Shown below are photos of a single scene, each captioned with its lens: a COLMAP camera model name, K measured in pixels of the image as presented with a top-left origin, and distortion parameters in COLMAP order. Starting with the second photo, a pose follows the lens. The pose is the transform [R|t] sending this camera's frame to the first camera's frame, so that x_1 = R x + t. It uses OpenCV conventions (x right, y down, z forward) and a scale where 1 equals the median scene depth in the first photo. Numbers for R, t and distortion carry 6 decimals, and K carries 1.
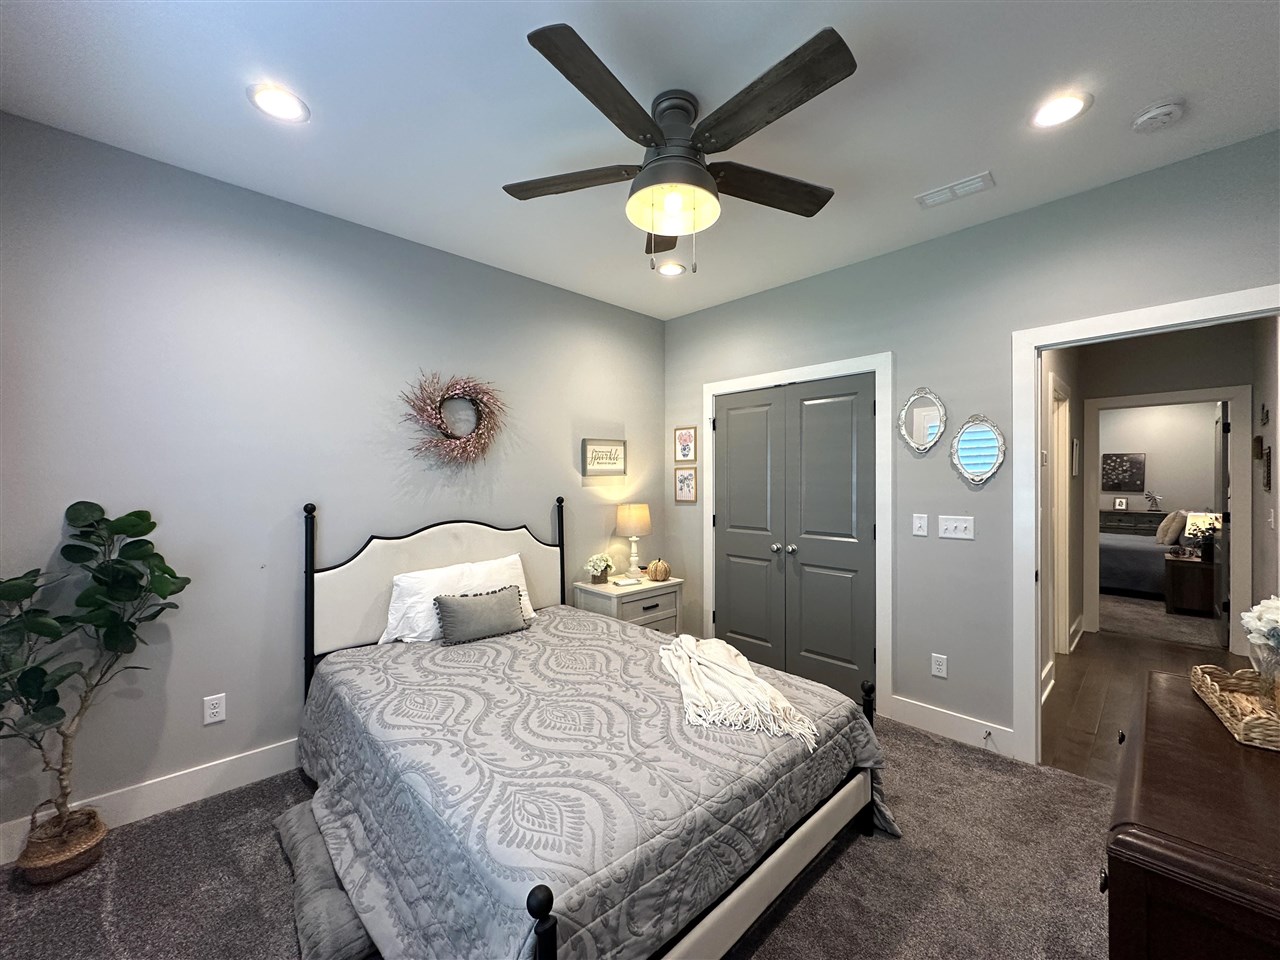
lens RADIAL K [[511.7, 0, 640.0], [0, 511.7, 480.0], [0, 0, 1]] dist [-0.001132, -0.000031]
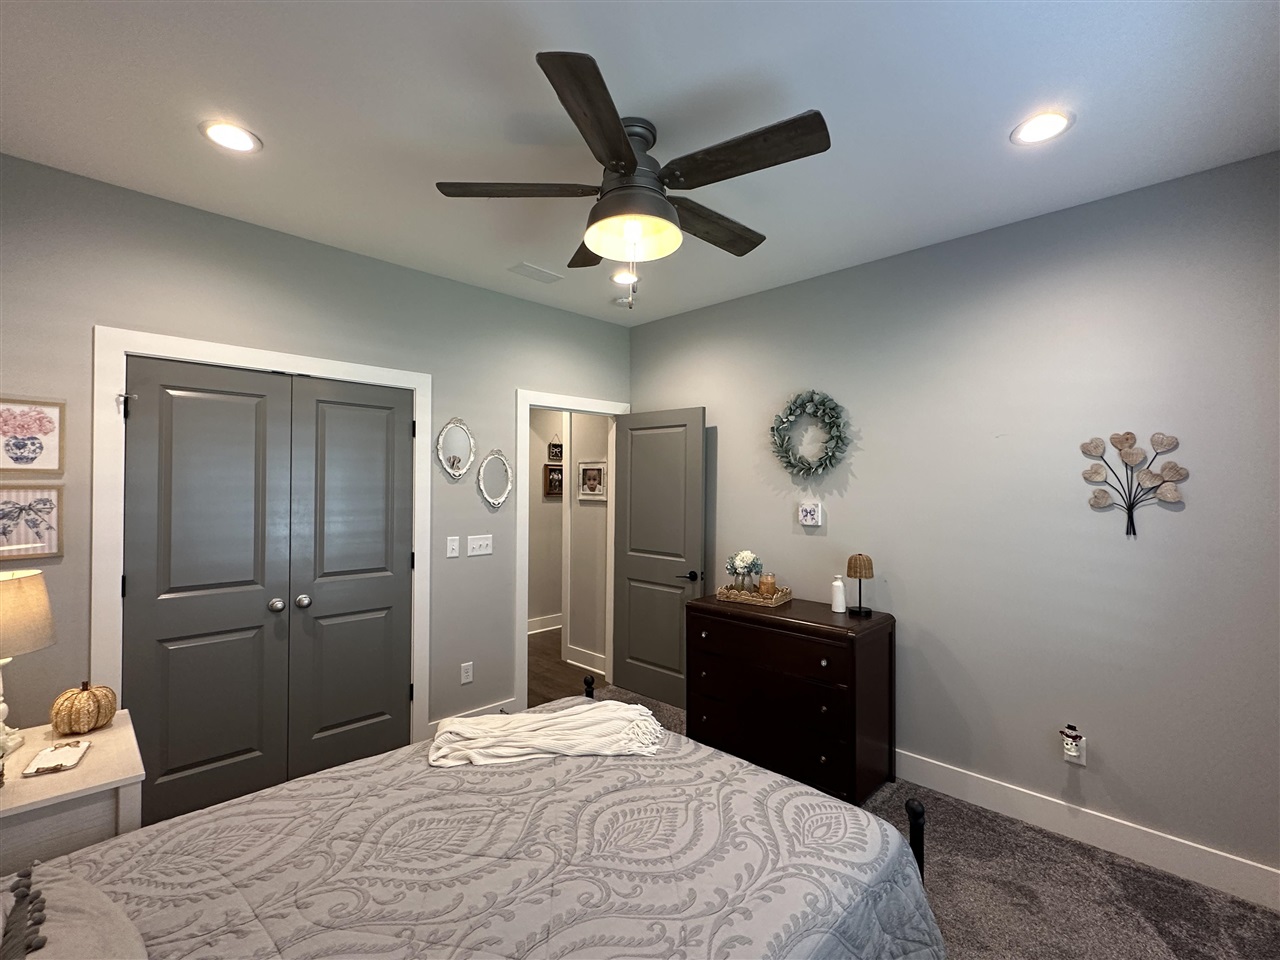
lens RADIAL K [[574.2, 0, 640.0], [0, 574.2, 480.0], [0, 0, 1]] dist [-0.001303, -0.000088]
pose [[-0.032470, 0.013573, 0.999381, -0.813365], [-0.004482, 0.999896, -0.013726, -0.044659], [-0.999463, -0.004924, -0.032406, 0.818113]]
